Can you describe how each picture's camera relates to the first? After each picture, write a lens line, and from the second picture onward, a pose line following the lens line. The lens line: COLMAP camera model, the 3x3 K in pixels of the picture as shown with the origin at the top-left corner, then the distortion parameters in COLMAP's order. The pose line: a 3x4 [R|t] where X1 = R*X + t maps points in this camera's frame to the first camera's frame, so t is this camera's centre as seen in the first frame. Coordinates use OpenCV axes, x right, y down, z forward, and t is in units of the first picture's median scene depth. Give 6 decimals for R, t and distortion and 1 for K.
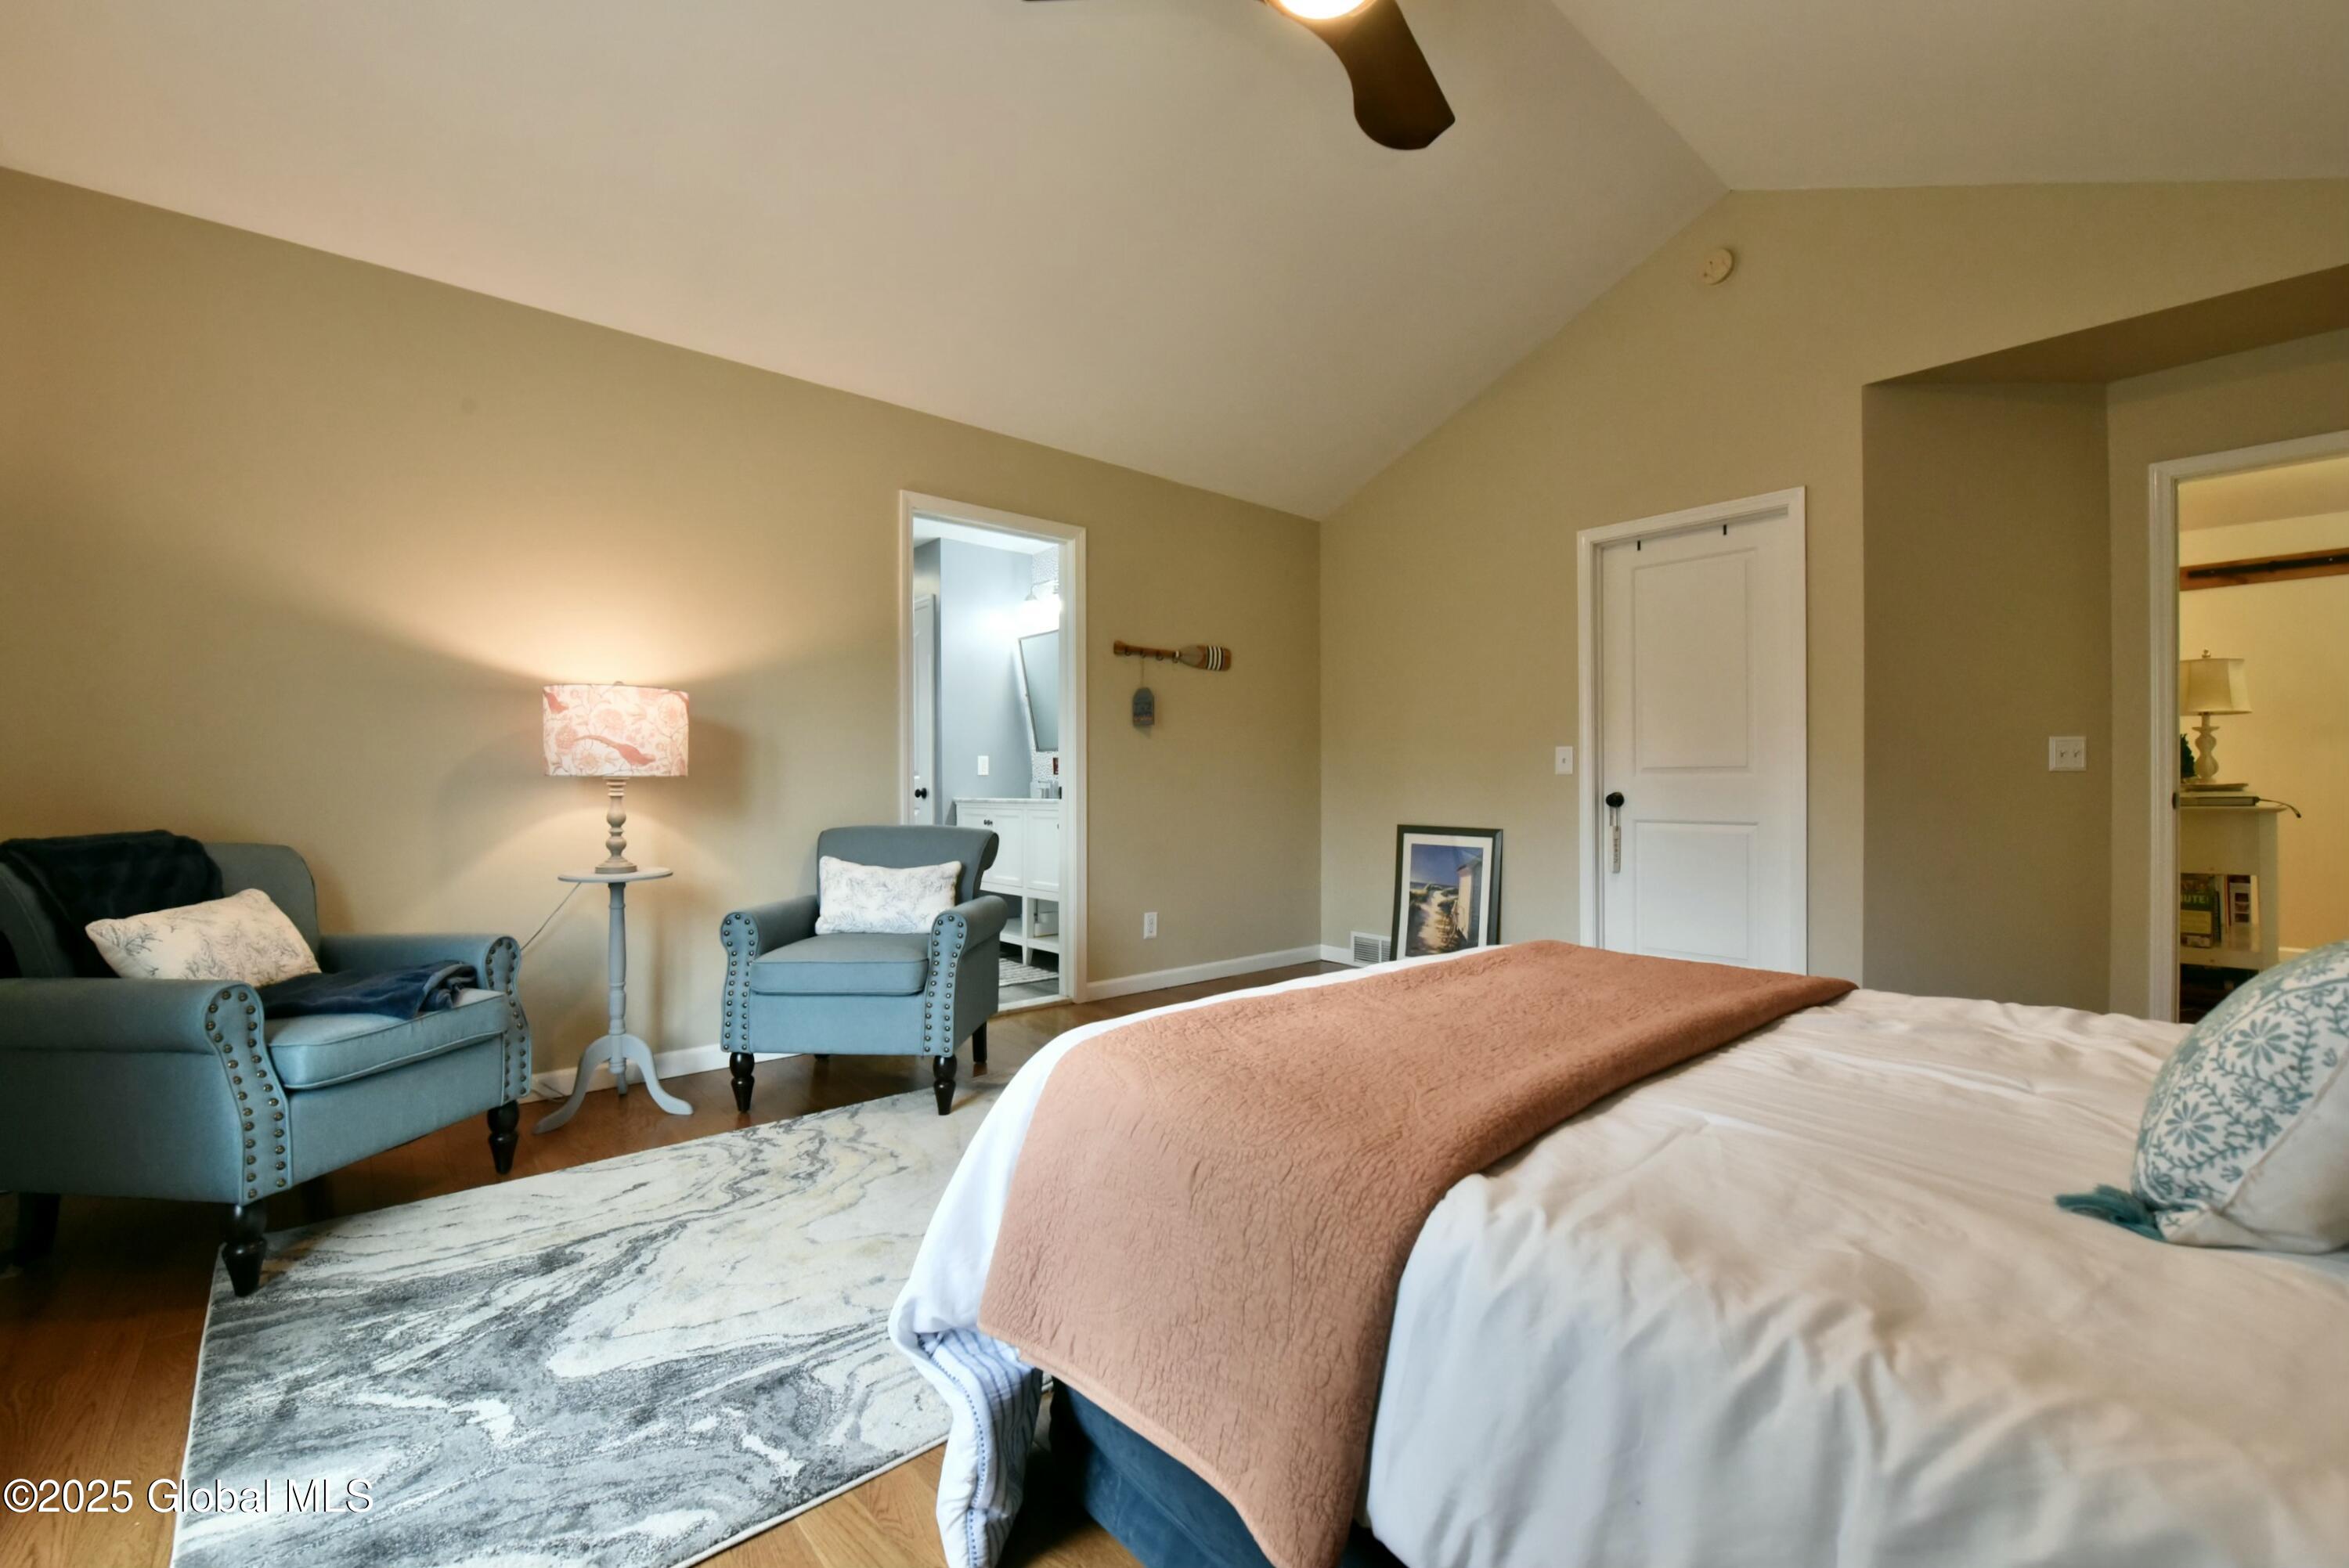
lens RADIAL K [[943.0, 0, 1174.5], [0, 943.0, 784.0], [0, 0, 1]] dist [-0.009717, -0.005698]
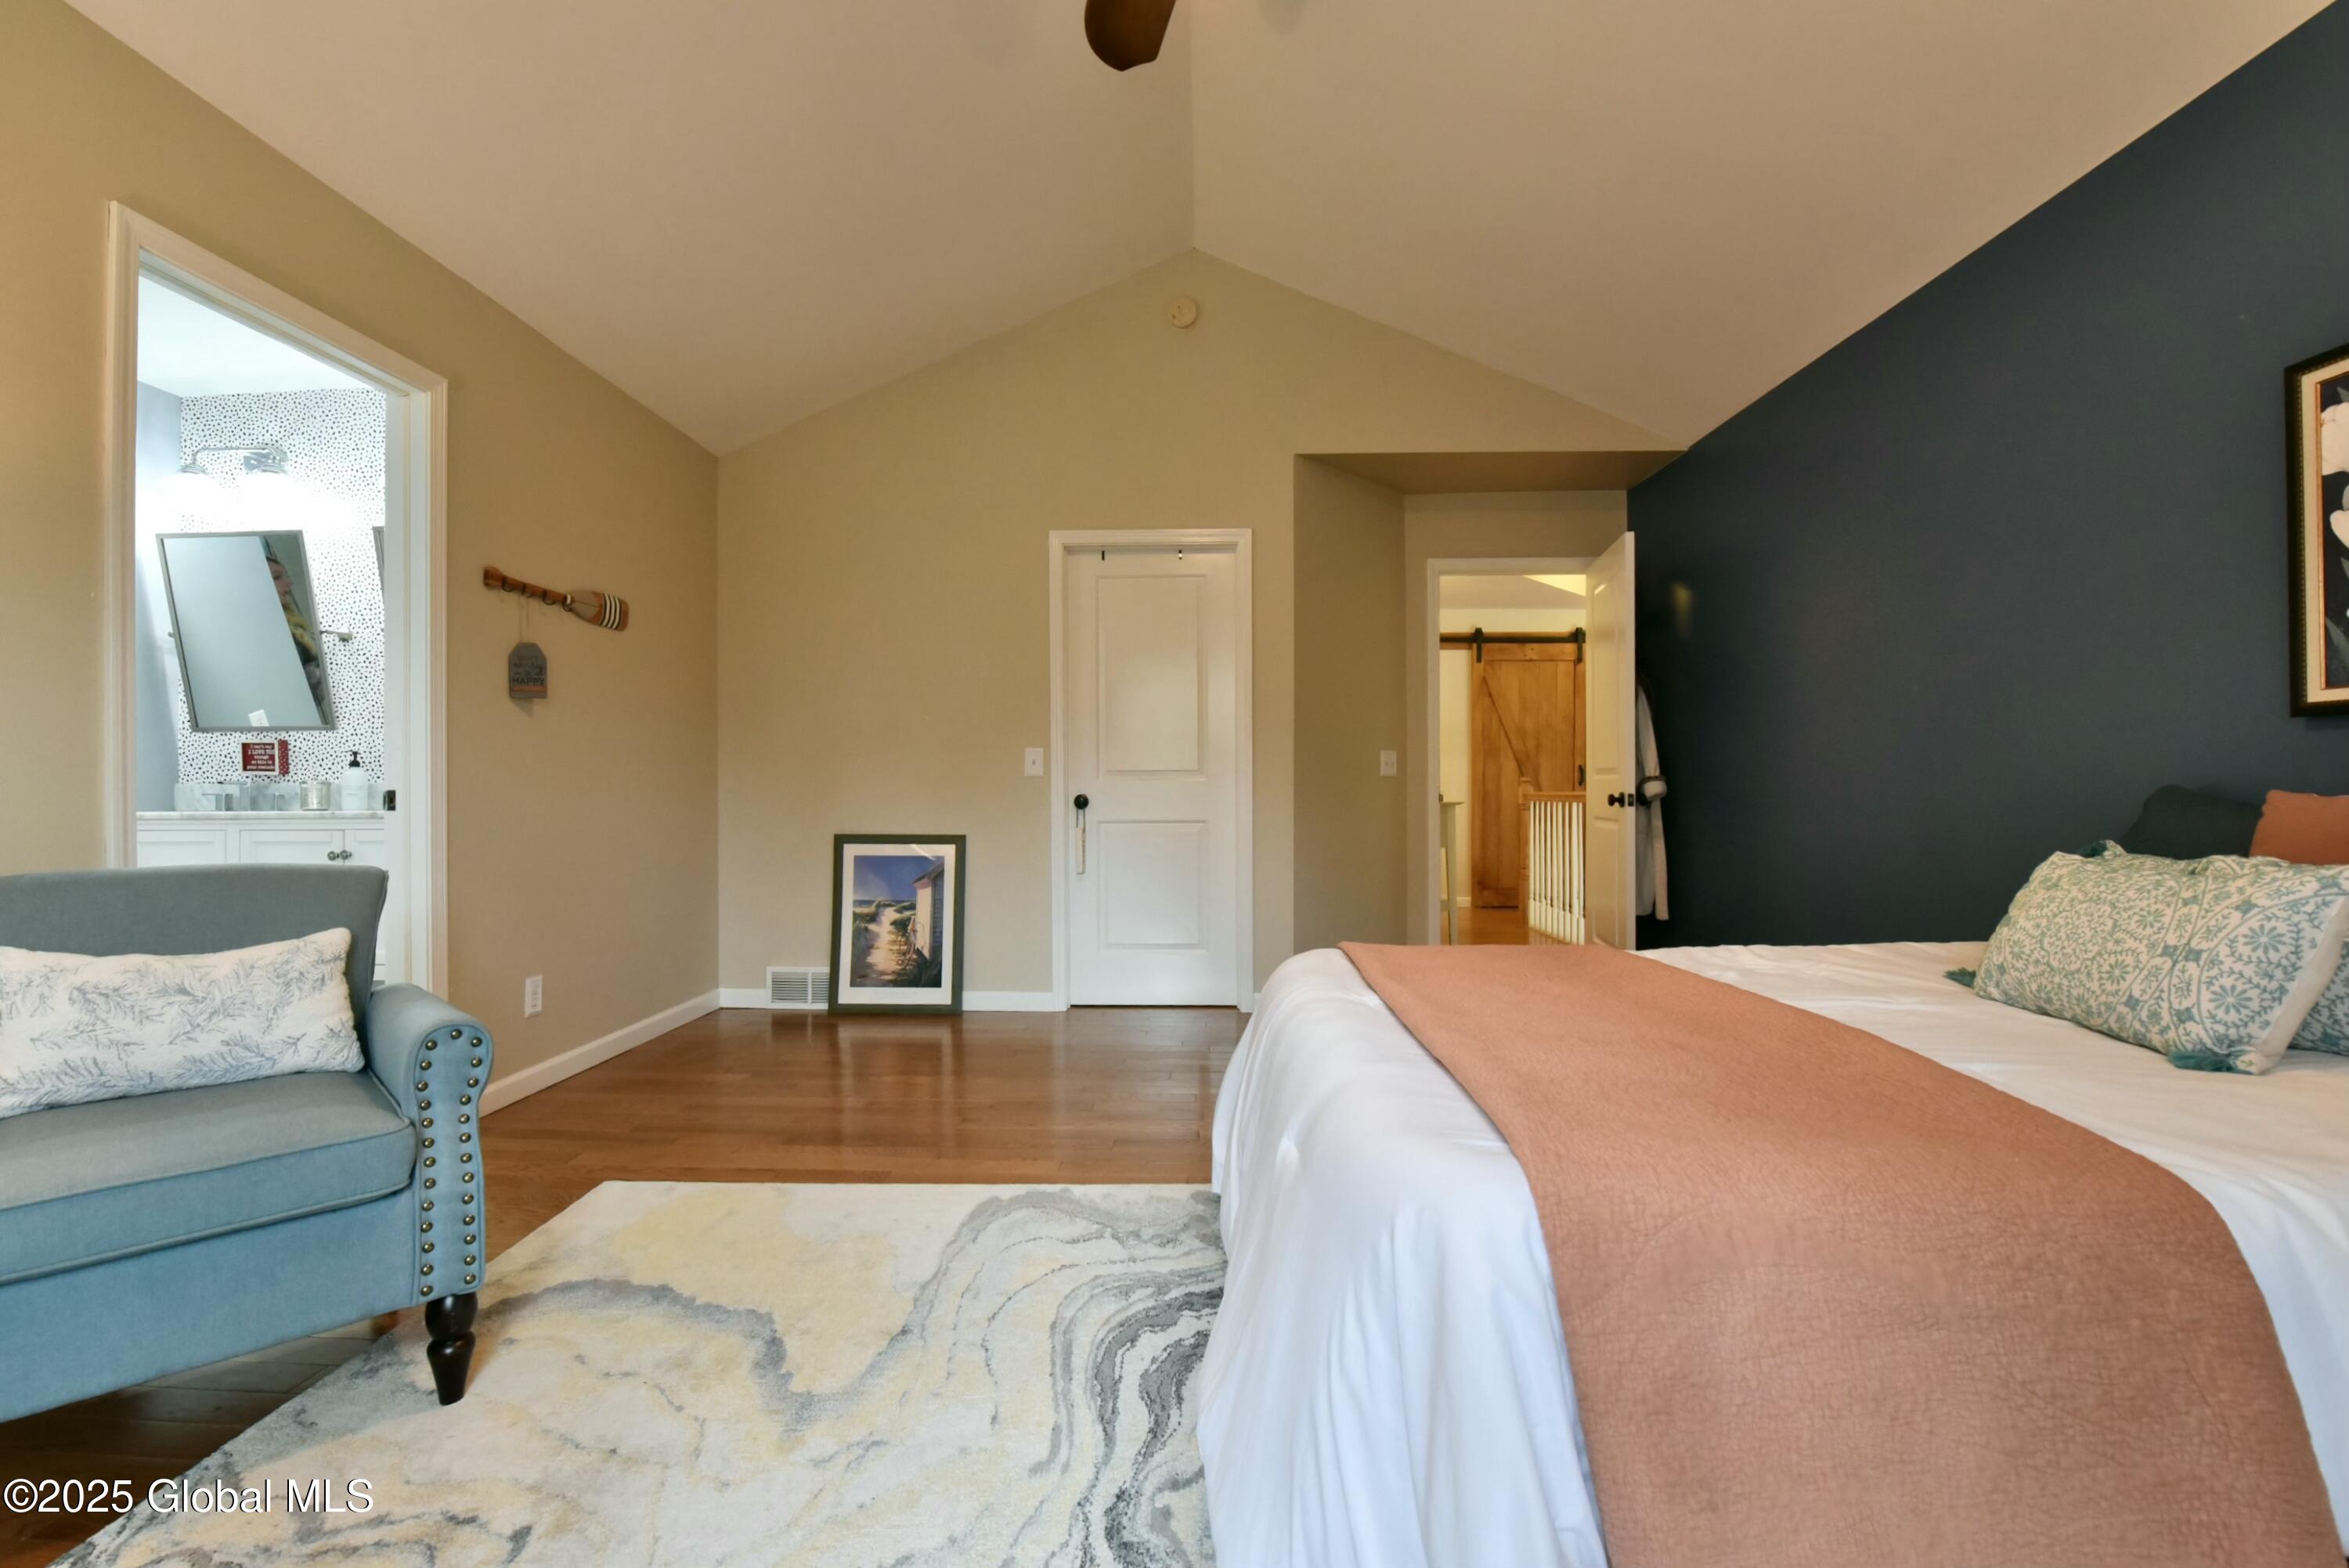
lens RADIAL K [[974.5, 0, 1147.1], [0, 974.5, 784.9], [0, 0, 1]] dist [-0.022384, -0.000155]
pose [[0.690867, 0.001596, 0.722980, -0.265883], [0.001130, 0.999994, -0.003288, 0.002196], [-0.722981, 0.003088, 0.690861, 0.246267]]
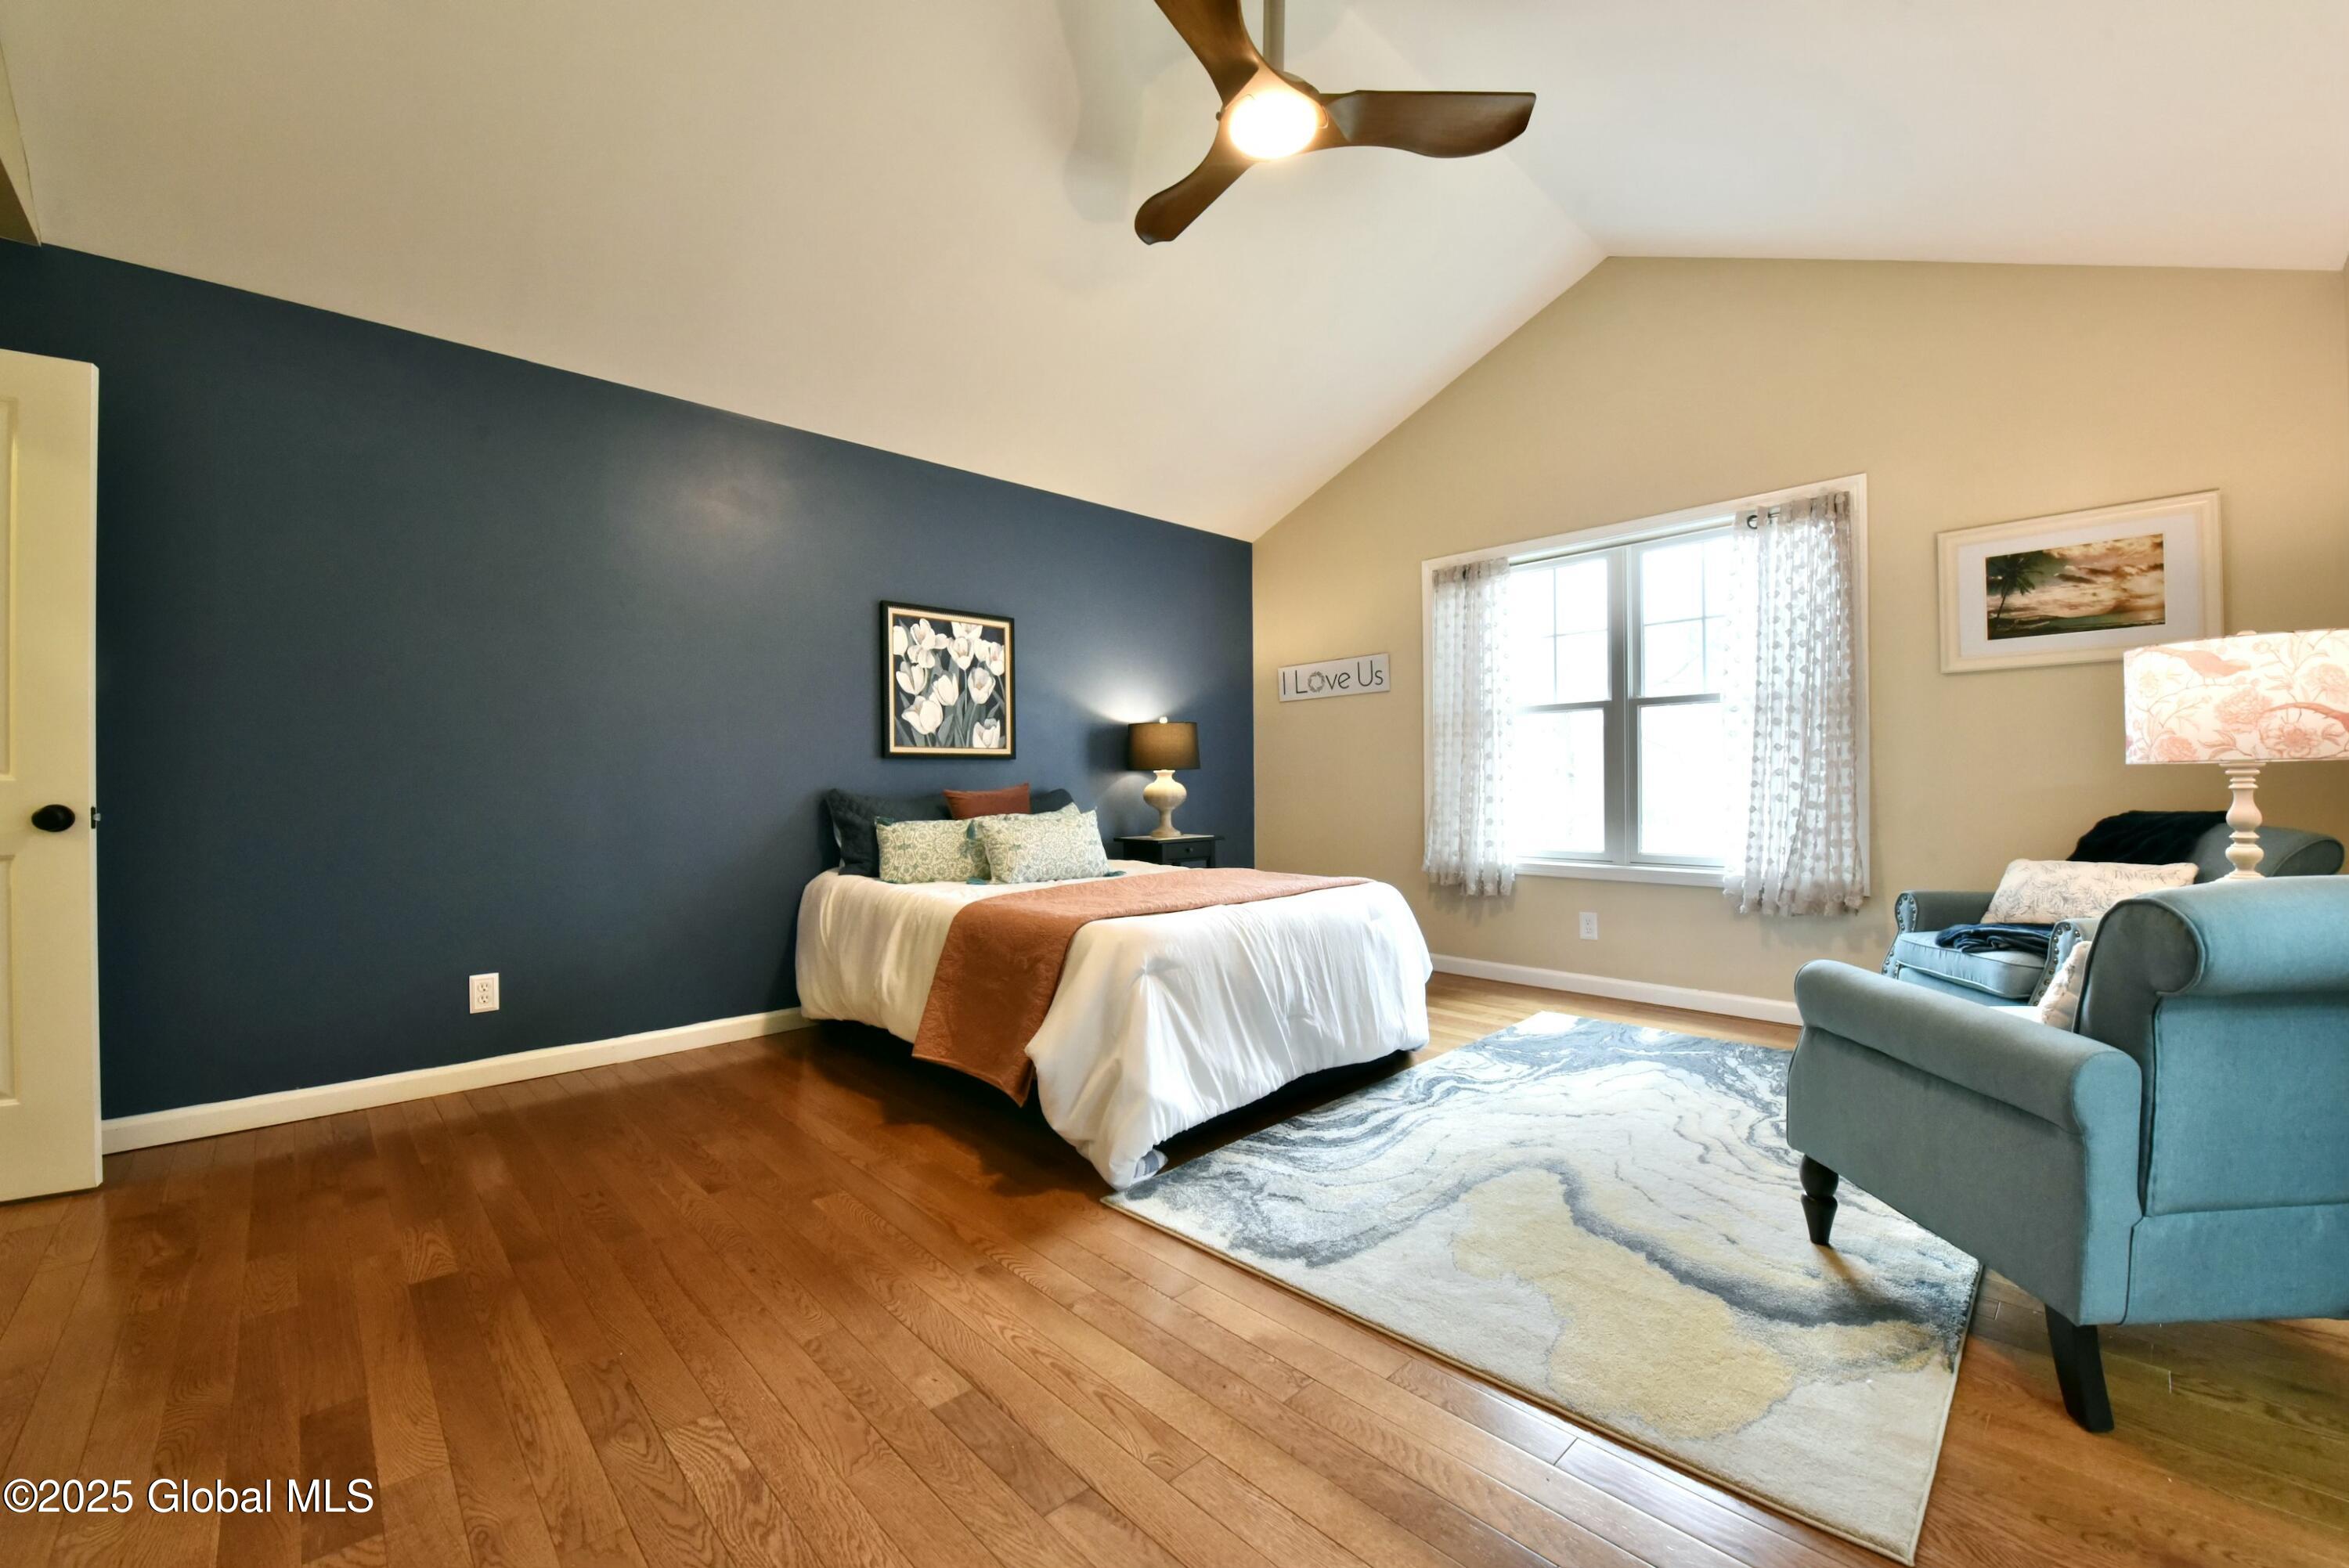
lens RADIAL K [[943.0, 0, 1174.5], [0, 943.0, 784.0], [0, 0, 1]] dist [-0.009717, -0.005698]
pose [[-0.998884, 0.009058, -0.046344, 0.196700], [0.009212, 0.999953, -0.003101, 0.002024], [0.046314, -0.003524, -0.998921, 1.225853]]
